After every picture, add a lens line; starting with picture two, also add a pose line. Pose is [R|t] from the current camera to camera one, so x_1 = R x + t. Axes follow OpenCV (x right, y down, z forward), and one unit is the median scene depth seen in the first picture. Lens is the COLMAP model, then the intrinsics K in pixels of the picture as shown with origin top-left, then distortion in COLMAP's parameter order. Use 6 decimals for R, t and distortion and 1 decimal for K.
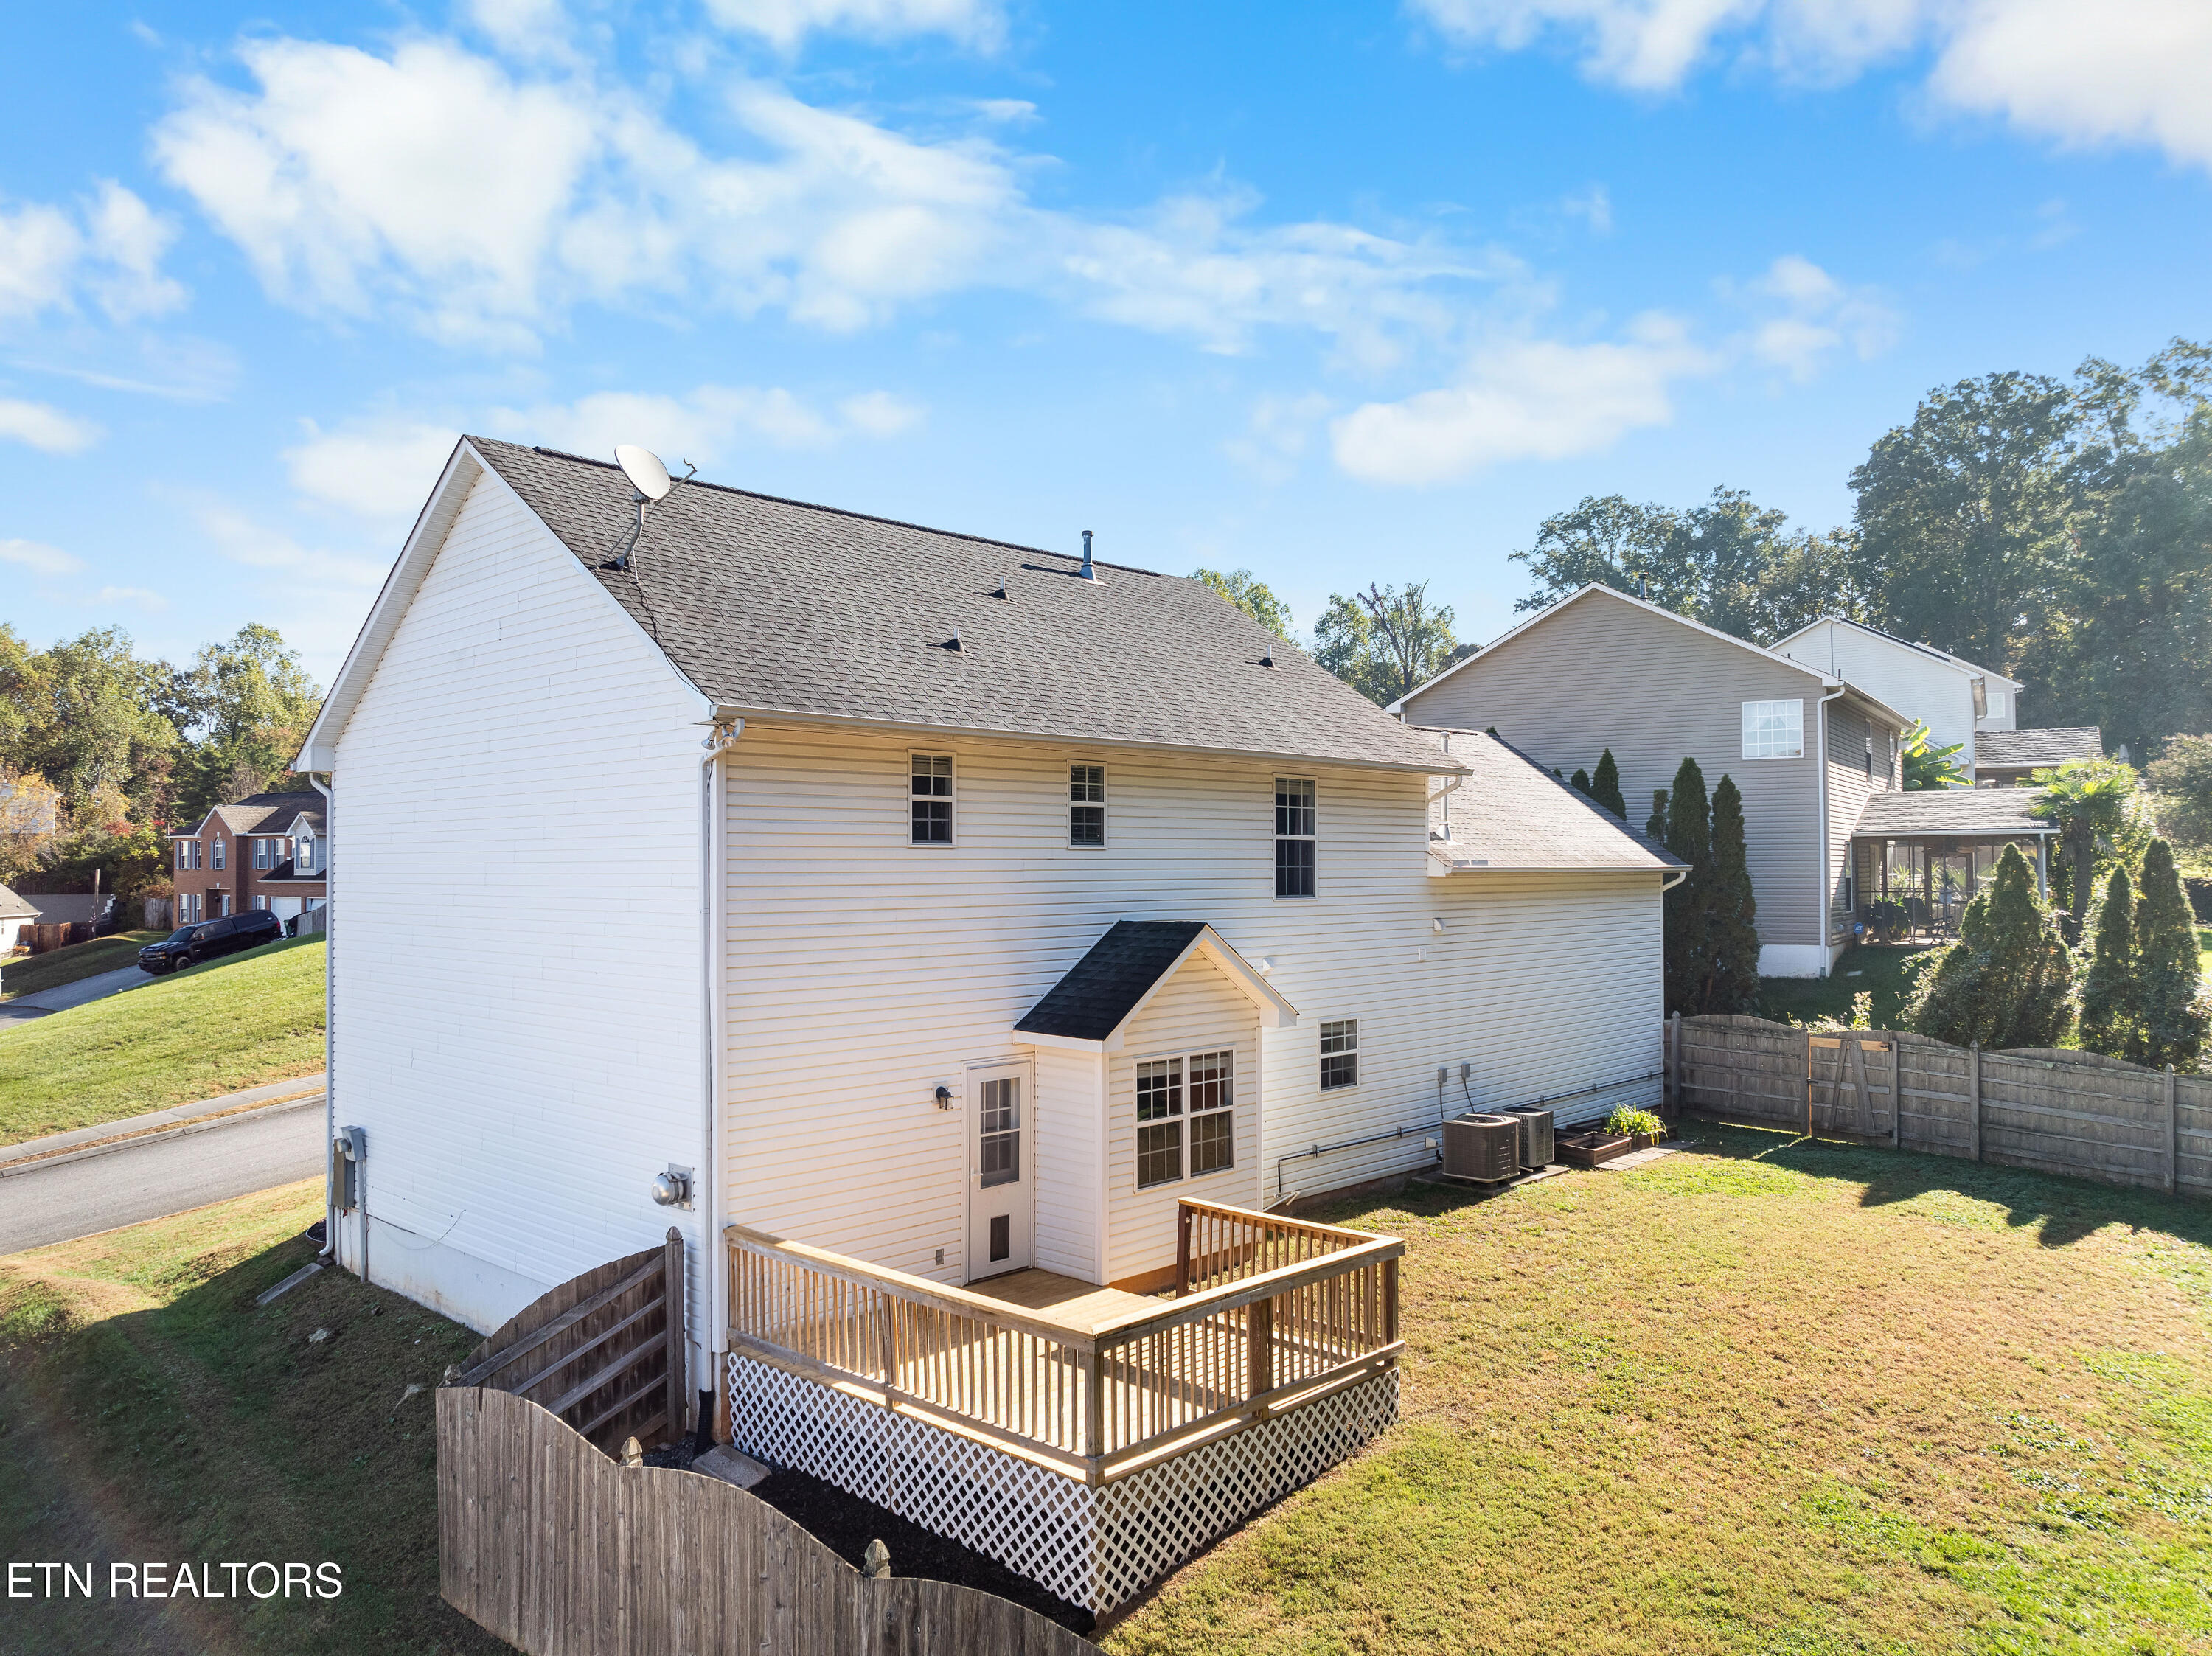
lens RADIAL K [[1568.1, 0, 1103.5], [0, 1568.1, 816.3], [0, 0, 1]] dist [-0.043401, 0.012178]
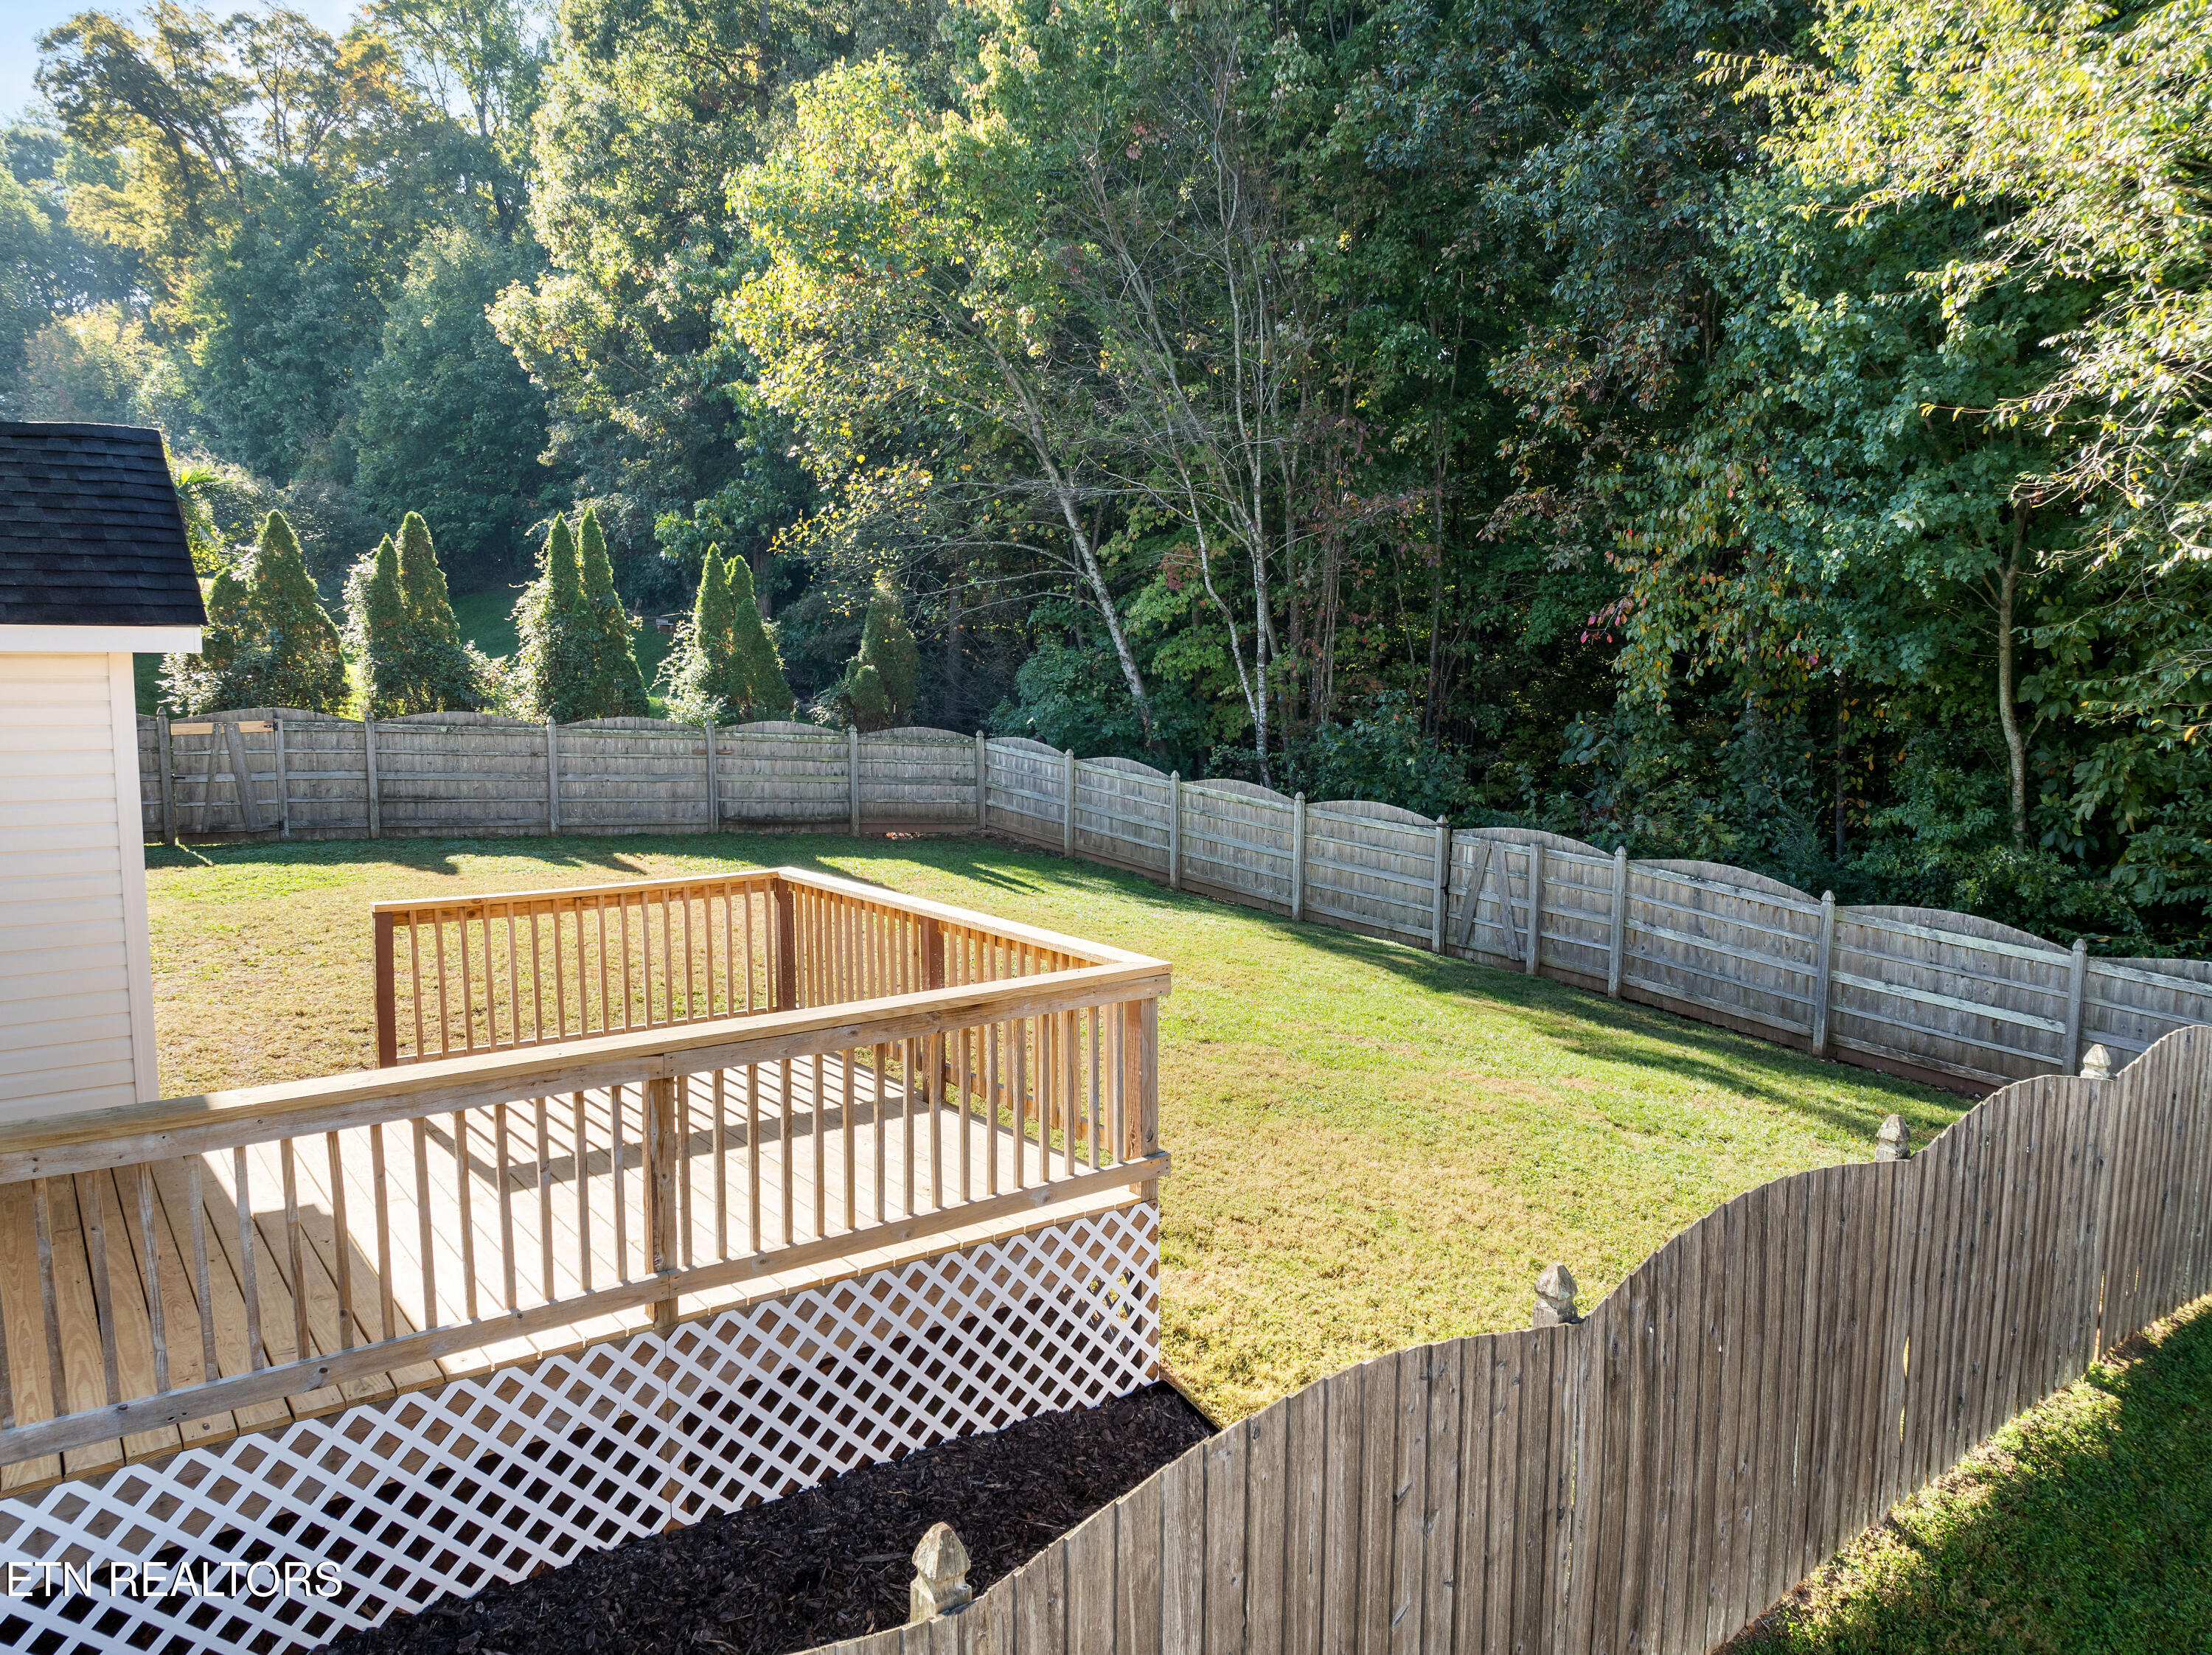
lens RADIAL K [[1567.9, 0, 1107.1], [0, 1567.9, 831.6], [0, 0, 1]] dist [-0.043401, 0.012178]
pose [[0.168535, -0.110584, 0.979473, -0.381930], [-0.036600, 0.992300, 0.118330, 0.124143], [-0.985016, -0.055791, 0.163190, 0.561012]]
